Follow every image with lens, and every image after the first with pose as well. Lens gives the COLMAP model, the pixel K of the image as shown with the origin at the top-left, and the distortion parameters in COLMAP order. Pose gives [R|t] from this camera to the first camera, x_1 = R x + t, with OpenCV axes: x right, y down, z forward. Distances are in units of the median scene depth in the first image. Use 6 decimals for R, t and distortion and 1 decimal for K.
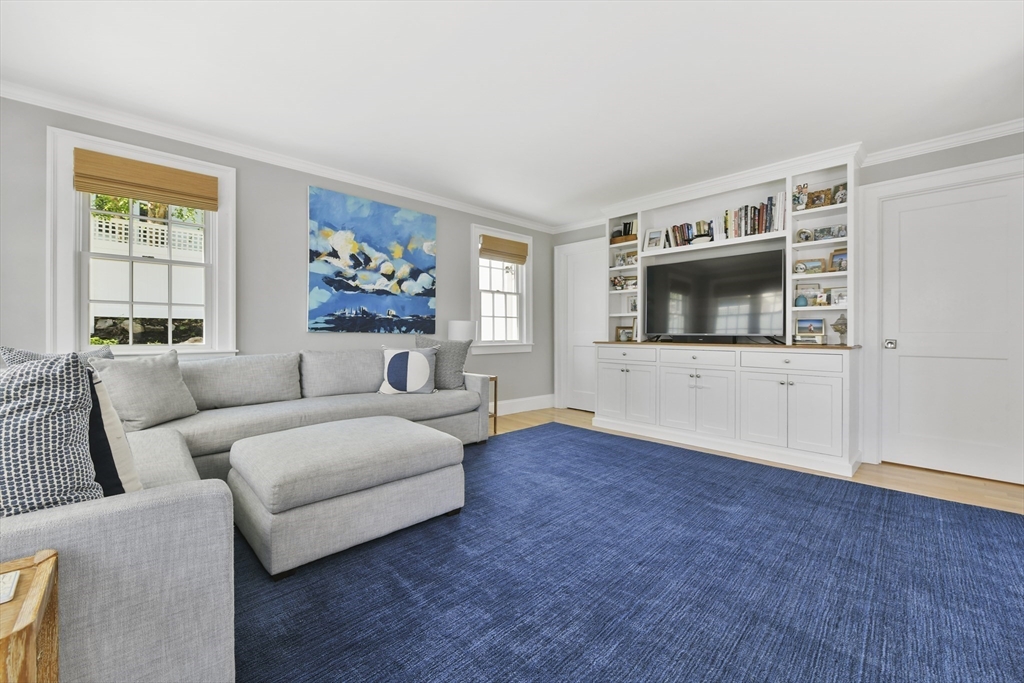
lens RADIAL K [[414.3, 0, 508.6], [0, 414.3, 327.7], [0, 0, 1]] dist [-0.001026, 0.000089]
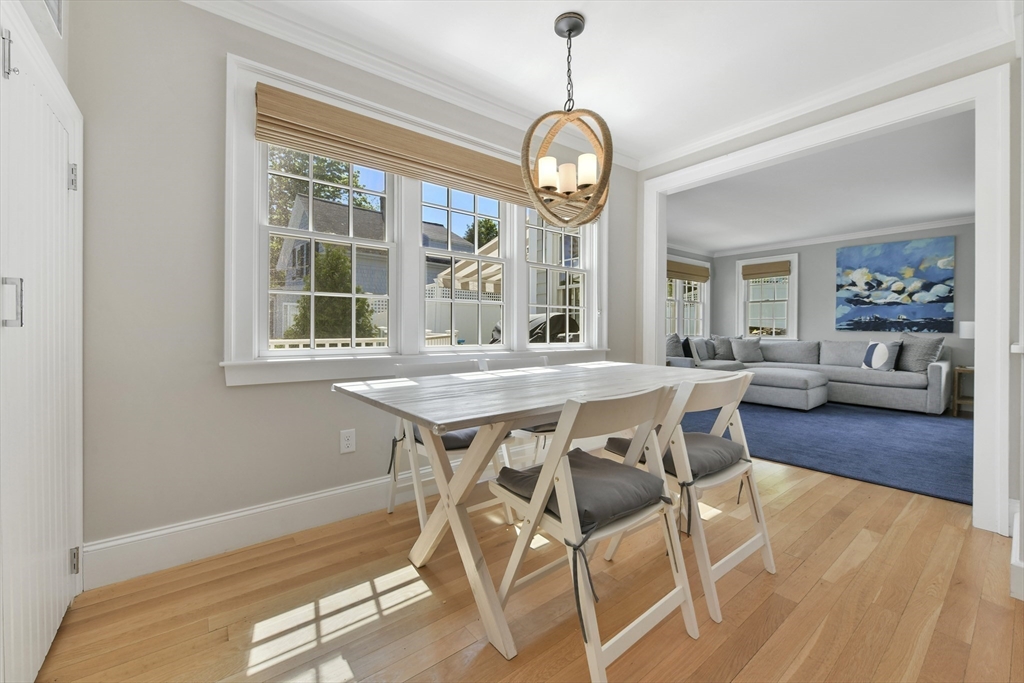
lens RADIAL K [[414.3, 0, 510.7], [0, 414.3, 334.6], [0, 0, 1]] dist [-0.001026, 0.000089]
pose [[-0.126103, 0.010021, -0.991967, 1.356488], [0.005235, 0.999942, 0.009436, 0.002948], [0.992003, -0.004003, -0.126148, -0.154695]]
